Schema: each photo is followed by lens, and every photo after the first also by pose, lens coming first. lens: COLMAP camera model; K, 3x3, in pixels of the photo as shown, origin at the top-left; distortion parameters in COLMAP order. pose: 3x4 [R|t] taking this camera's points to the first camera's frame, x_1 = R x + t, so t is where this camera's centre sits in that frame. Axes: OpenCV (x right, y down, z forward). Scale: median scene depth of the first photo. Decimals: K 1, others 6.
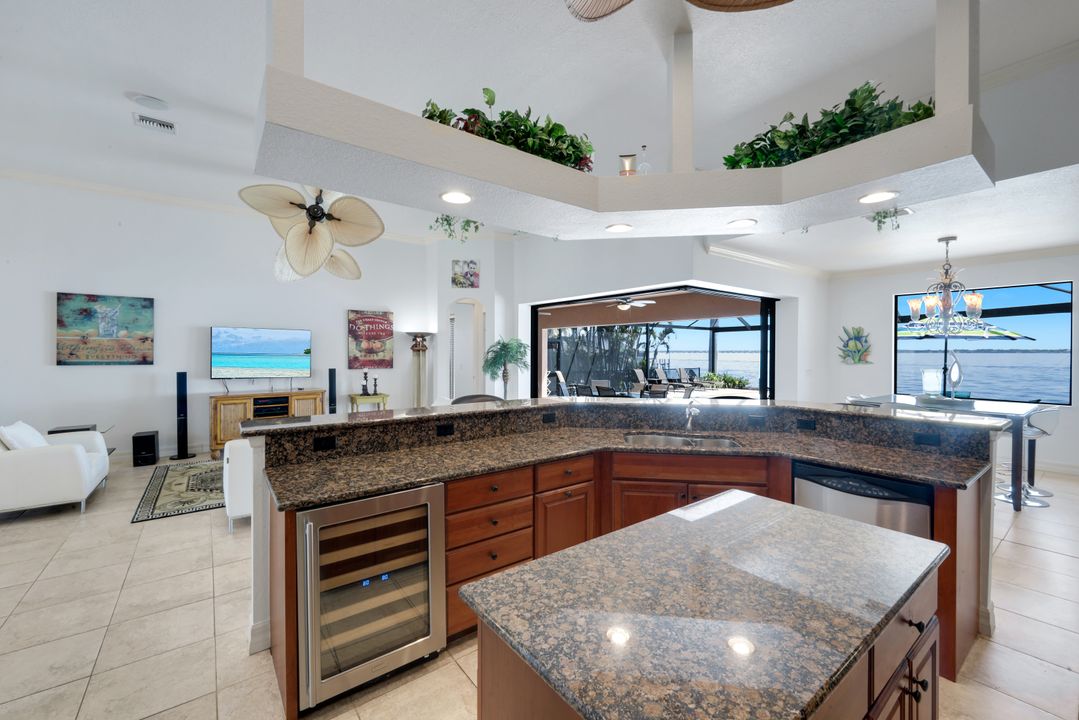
lens RADIAL K [[440.0, 0, 538.3], [0, 440.0, 354.7], [0, 0, 1]] dist [-0.000802, 0.001539]
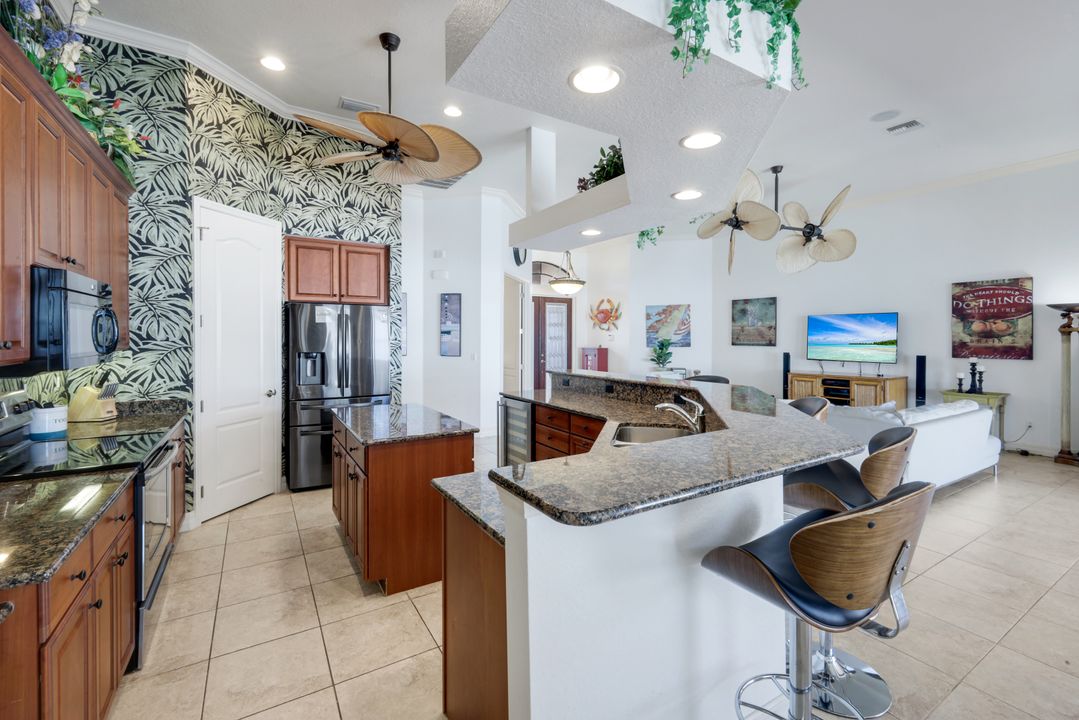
lens RADIAL K [[460.0, 0, 535.9], [0, 460.0, 339.7], [0, 0, 1]] dist [0.000285, -0.000580]
pose [[-0.106415, 0.002662, -0.994318, 0.497159], [-0.003649, 0.999989, 0.003068, 0.000709], [0.994315, 0.003955, -0.106404, 0.349967]]
